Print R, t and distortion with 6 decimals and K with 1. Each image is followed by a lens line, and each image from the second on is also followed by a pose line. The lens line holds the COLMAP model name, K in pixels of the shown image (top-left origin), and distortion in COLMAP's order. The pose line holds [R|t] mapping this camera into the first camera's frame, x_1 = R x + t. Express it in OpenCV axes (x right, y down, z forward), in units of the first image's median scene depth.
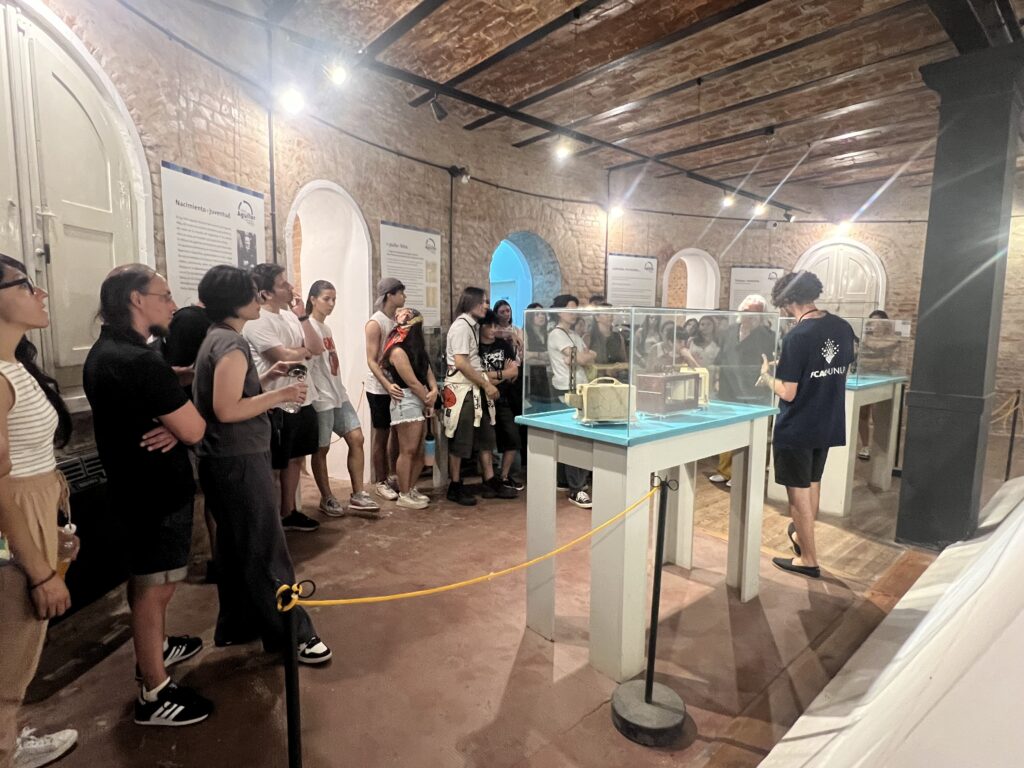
lens RADIAL K [[547.3, 0, 512.1], [0, 547.3, 383.7], [0, 0, 1]] dist [-0.000900, -0.000065]
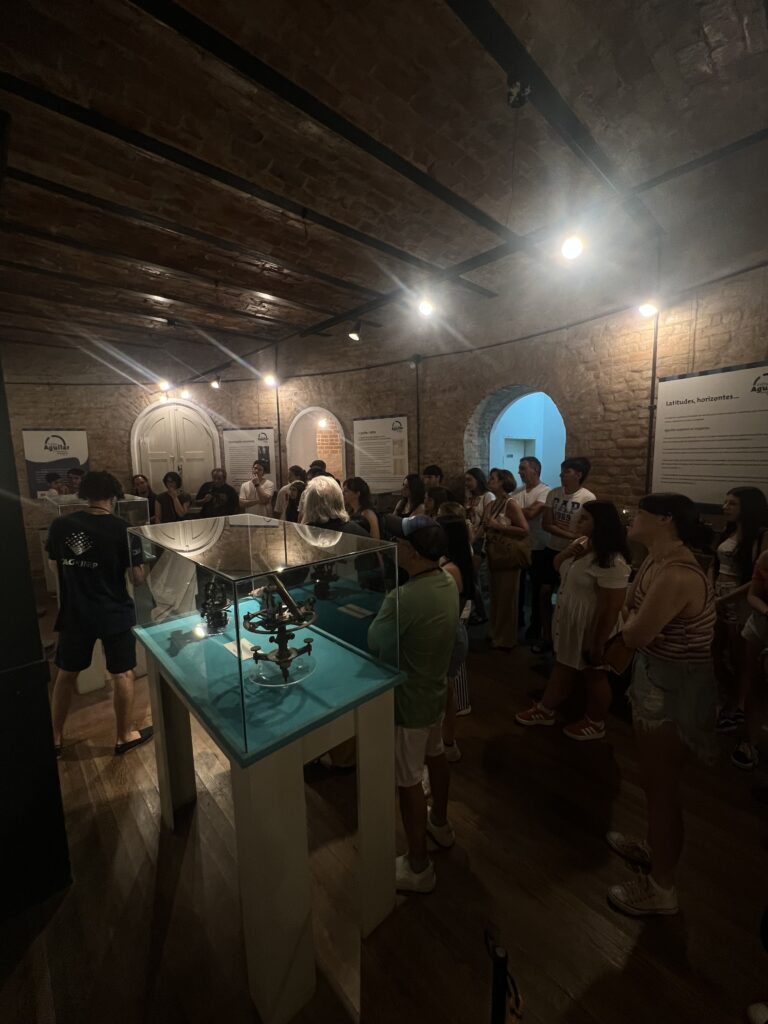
lens RADIAL K [[414.8, 0, 384.9], [0, 414.8, 511.7], [0, 0, 1]] dist [-0.000081, -0.000030]
pose [[0.039968, 0.118993, -0.992090, 0.818810], [-0.091090, 0.989183, 0.114975, -0.162247], [0.995040, 0.085774, 0.050375, 0.924318]]
